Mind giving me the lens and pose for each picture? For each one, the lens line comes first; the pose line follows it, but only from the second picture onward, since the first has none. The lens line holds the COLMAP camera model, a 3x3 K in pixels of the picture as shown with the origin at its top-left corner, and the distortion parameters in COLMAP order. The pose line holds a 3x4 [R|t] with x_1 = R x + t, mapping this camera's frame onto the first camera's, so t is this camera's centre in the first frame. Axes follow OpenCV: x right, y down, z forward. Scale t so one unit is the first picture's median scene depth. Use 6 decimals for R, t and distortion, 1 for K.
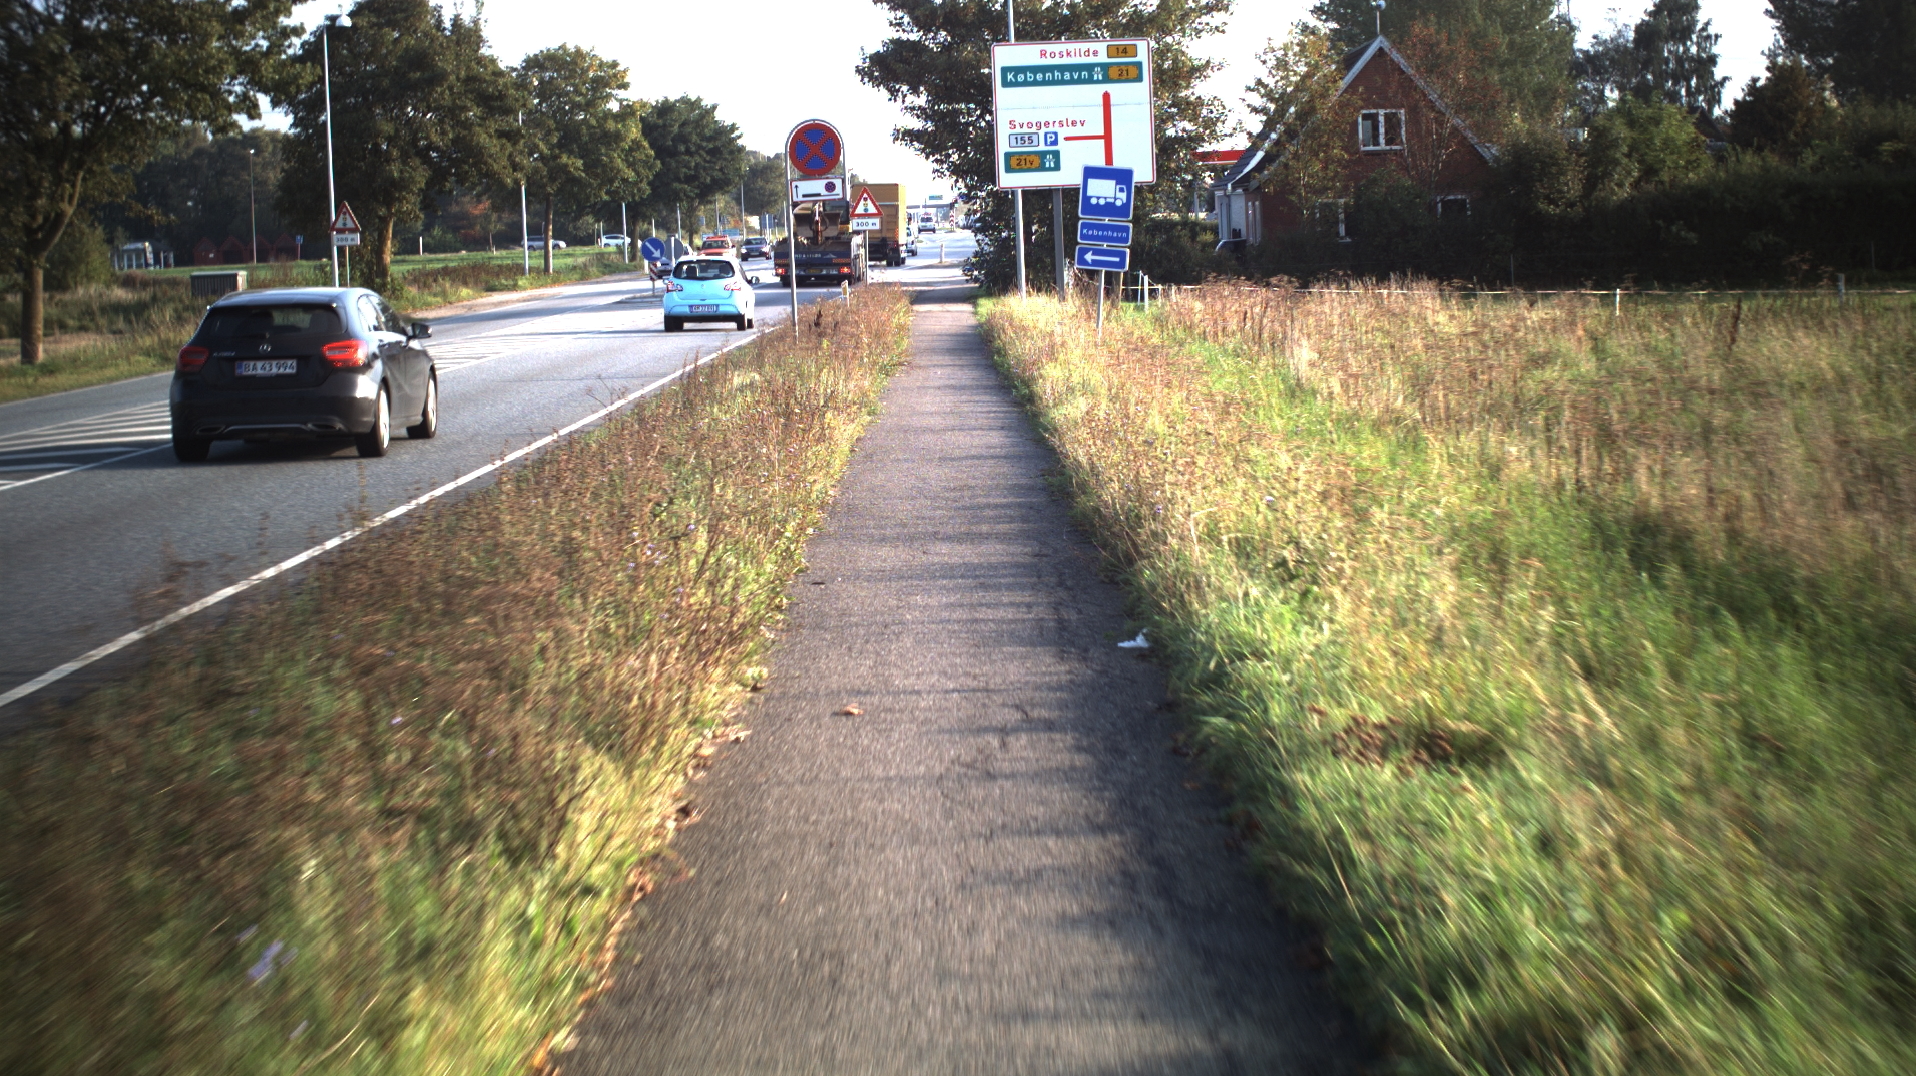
lens RADIAL K [[3396.9, 0, 958.0], [0, 3396.9, 538.0], [0, 0, 1]] dist [-0.265293, 0.243283]
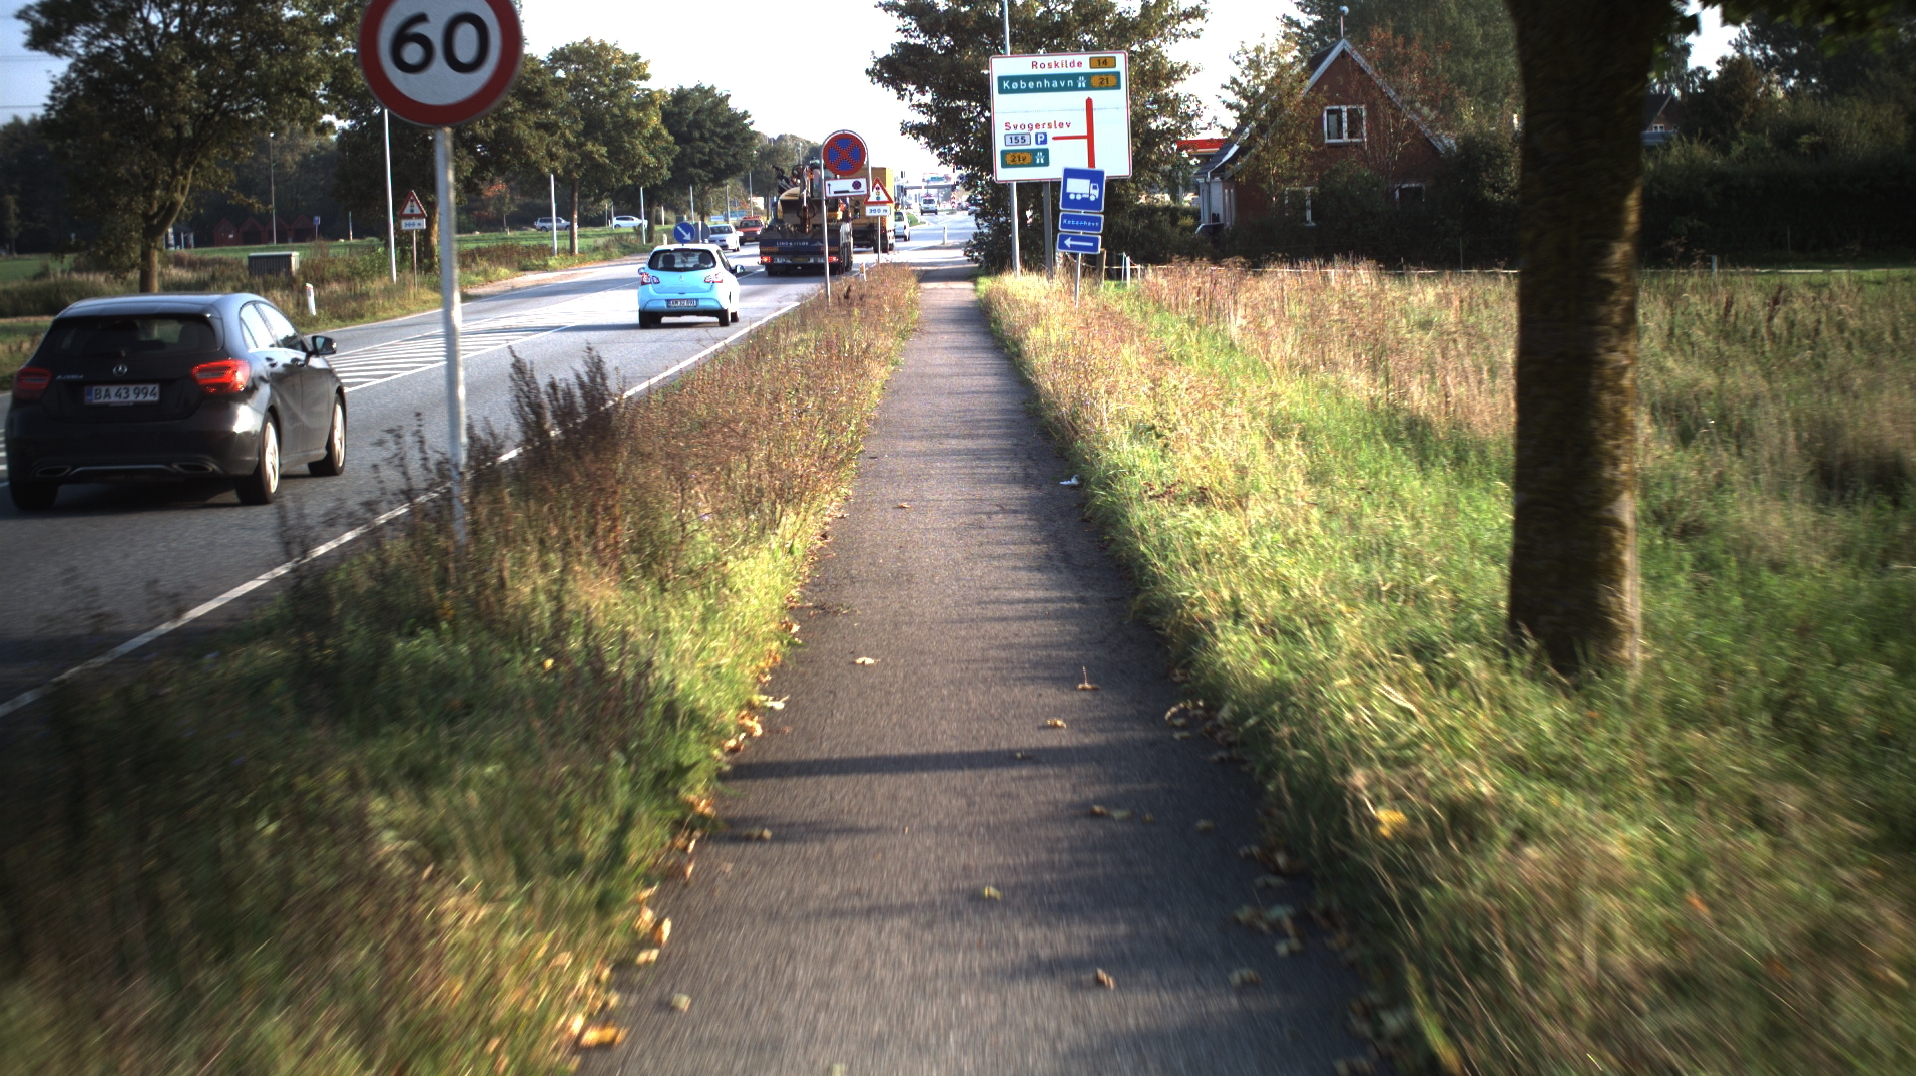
lens RADIAL K [[3396.9, 0, 958.0], [0, 3396.9, 538.0], [0, 0, 1]] dist [-0.265293, 0.243283]
pose [[1.000000, 0.000092, -0.000280, -0.000368], [-0.000090, 0.999982, 0.005952, 0.008000], [0.000280, -0.005952, 0.999982, -0.108418]]
